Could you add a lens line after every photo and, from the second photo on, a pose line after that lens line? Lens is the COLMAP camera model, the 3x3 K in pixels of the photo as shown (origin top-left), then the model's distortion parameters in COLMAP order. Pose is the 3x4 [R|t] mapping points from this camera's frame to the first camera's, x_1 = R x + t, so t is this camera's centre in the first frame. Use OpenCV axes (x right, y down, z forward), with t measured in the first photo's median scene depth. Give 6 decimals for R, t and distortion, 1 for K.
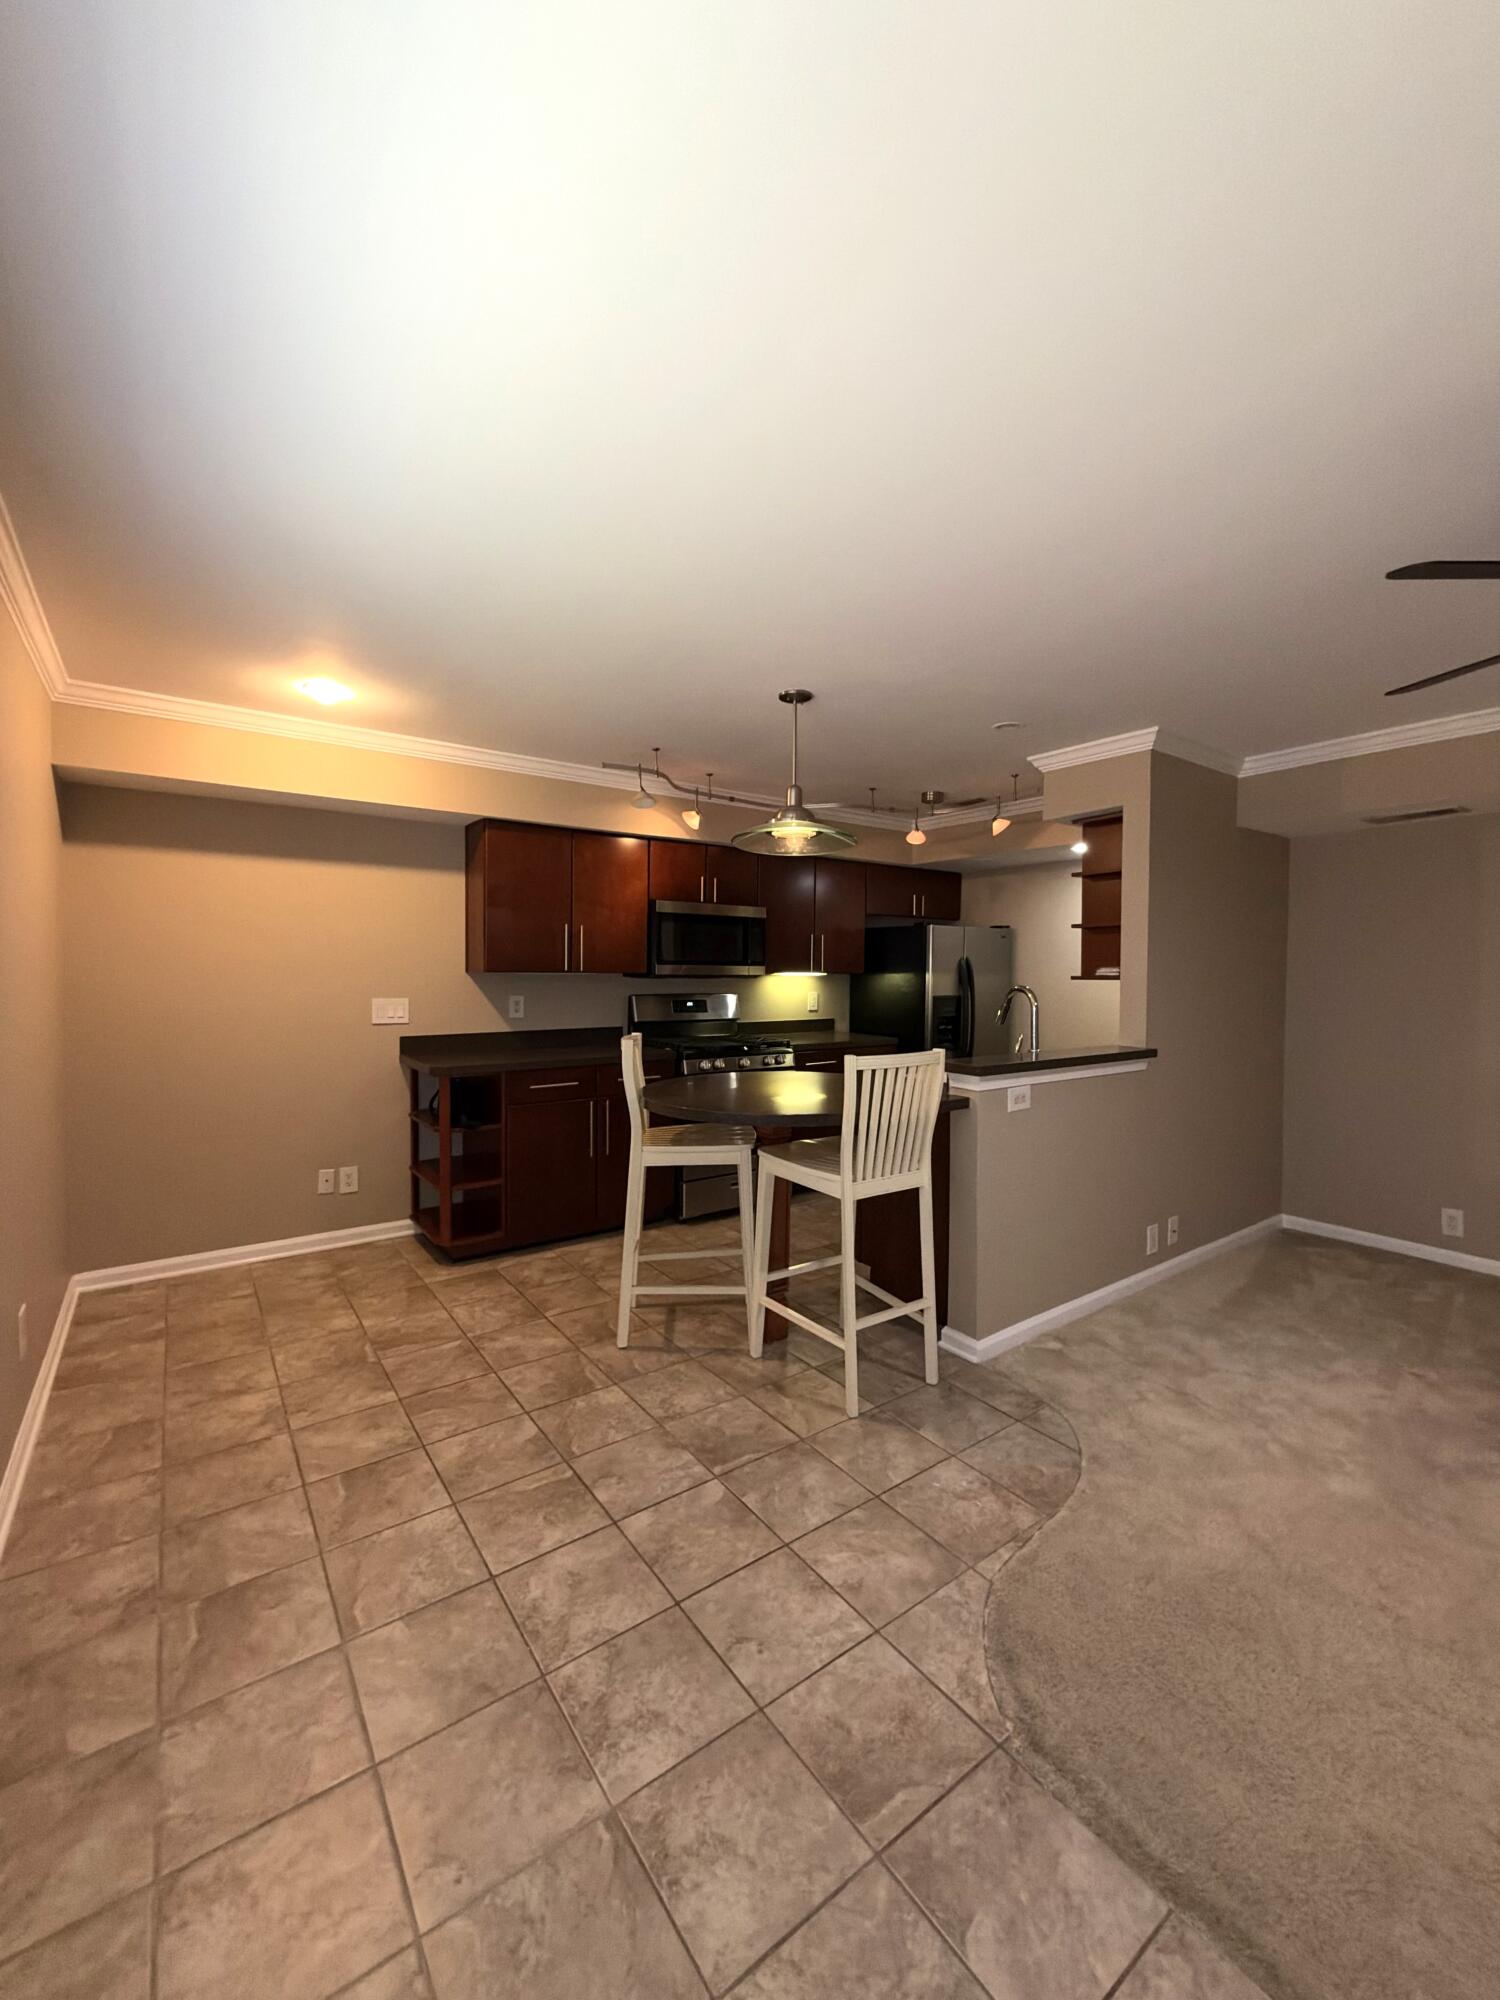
lens RADIAL K [[796.1, 0, 744.9], [0, 796.1, 997.2], [0, 0, 1]] dist [0.002834, -0.000248]
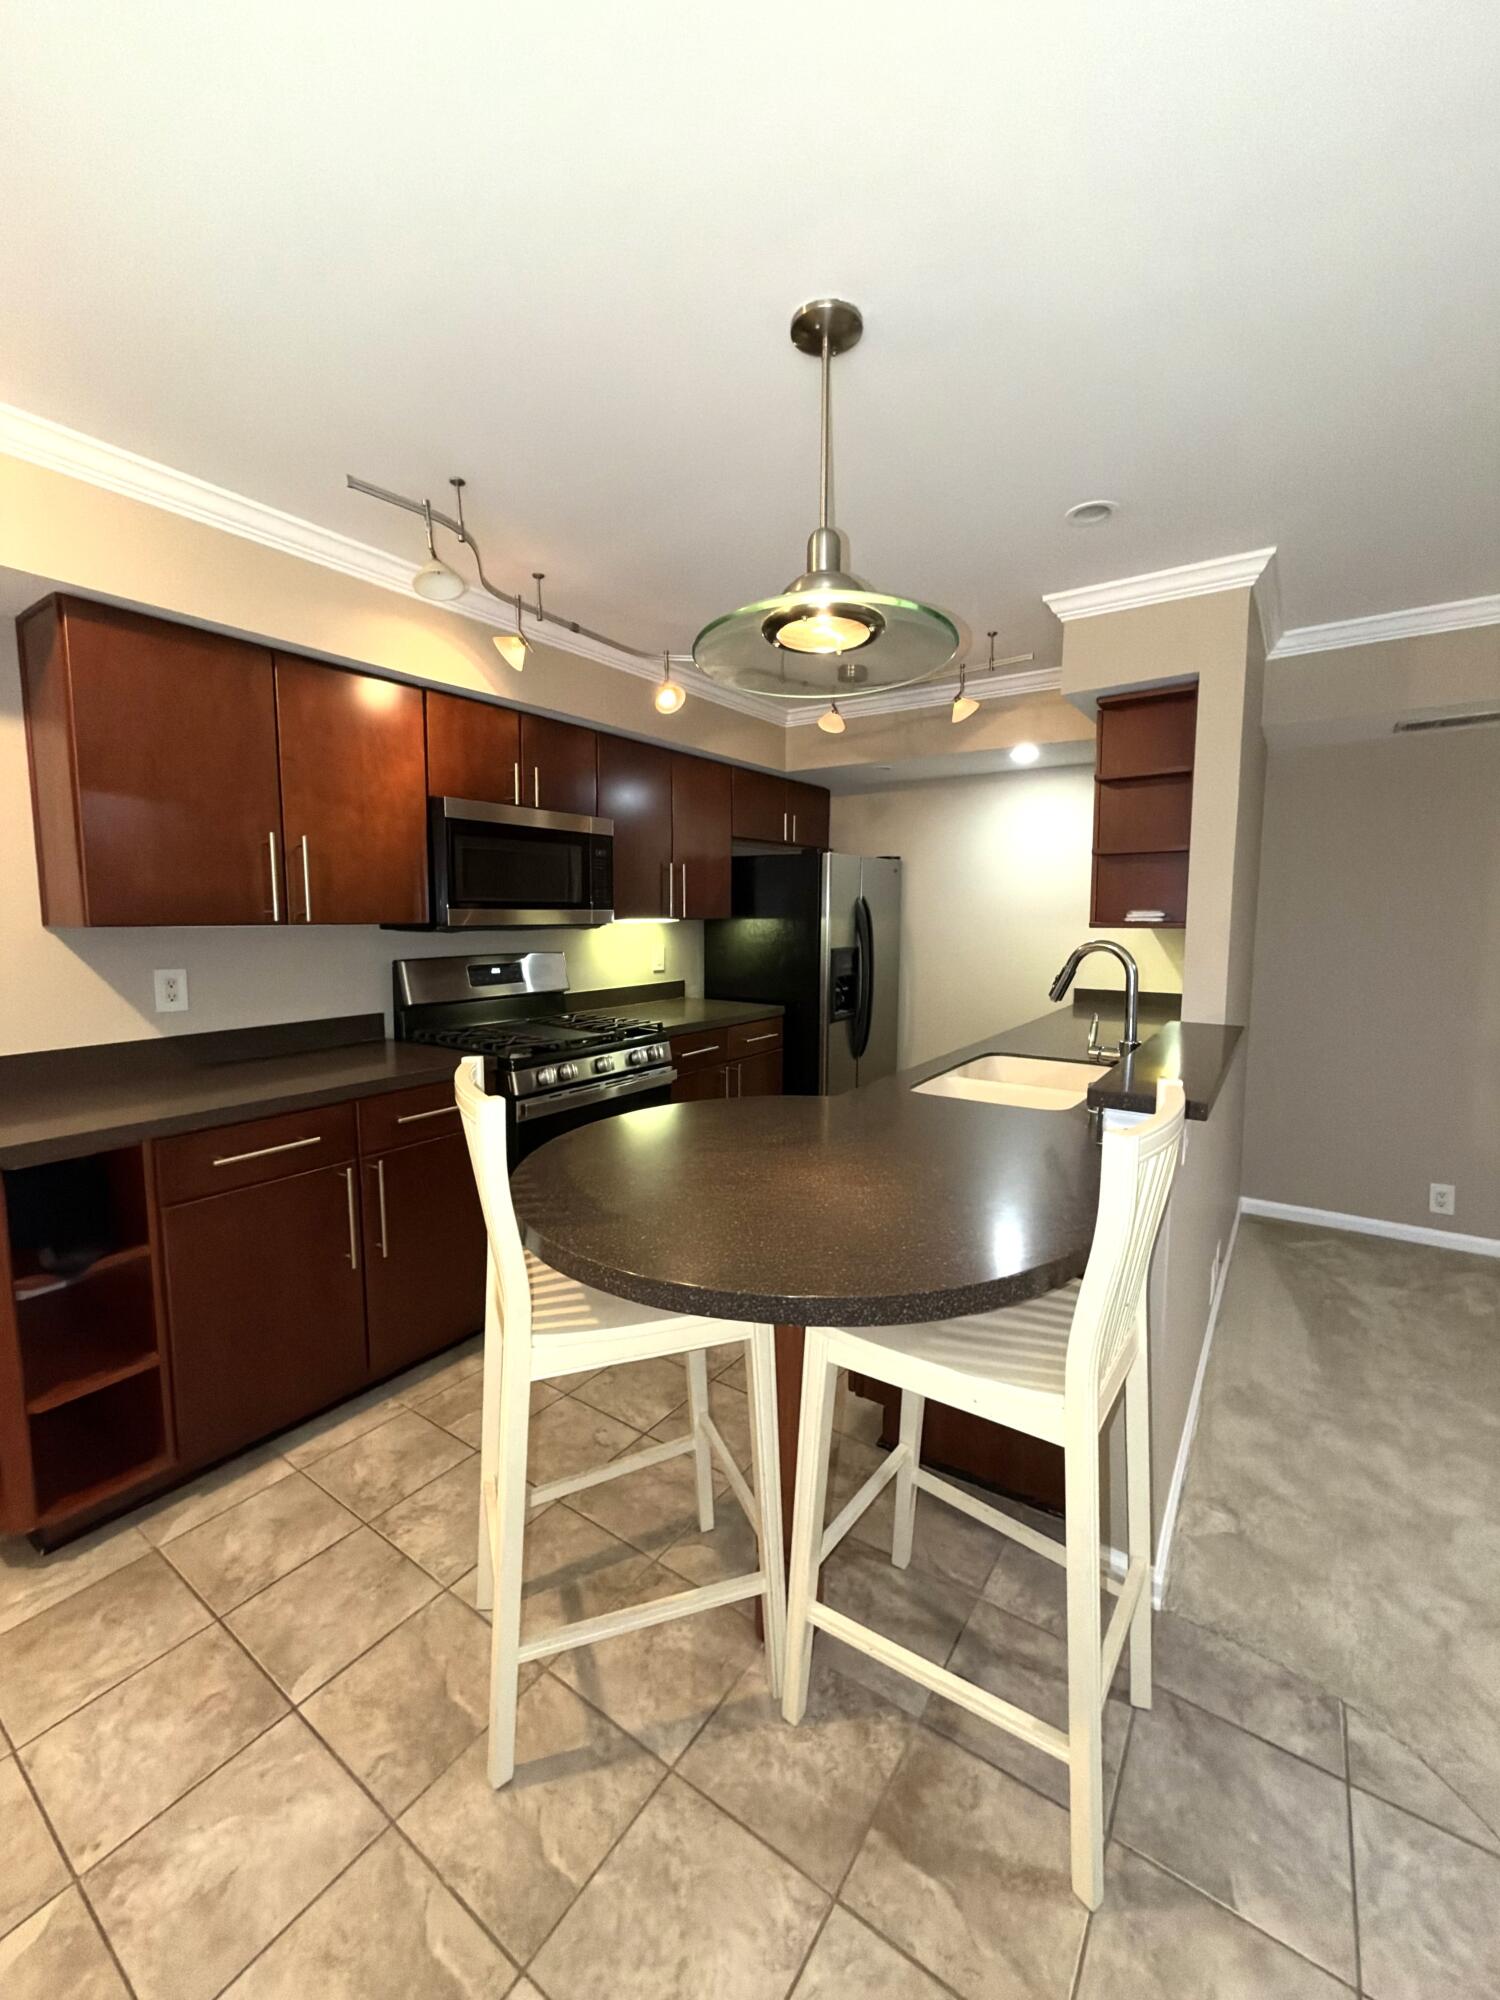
lens RADIAL K [[796.1, 0, 743.6], [0, 796.1, 994.8], [0, 0, 1]] dist [0.002834, -0.000248]
pose [[0.942844, -0.040739, 0.330735, -0.147973], [0.017197, 0.997125, 0.073798, -0.025204], [-0.332791, -0.063892, 0.940834, 0.536196]]
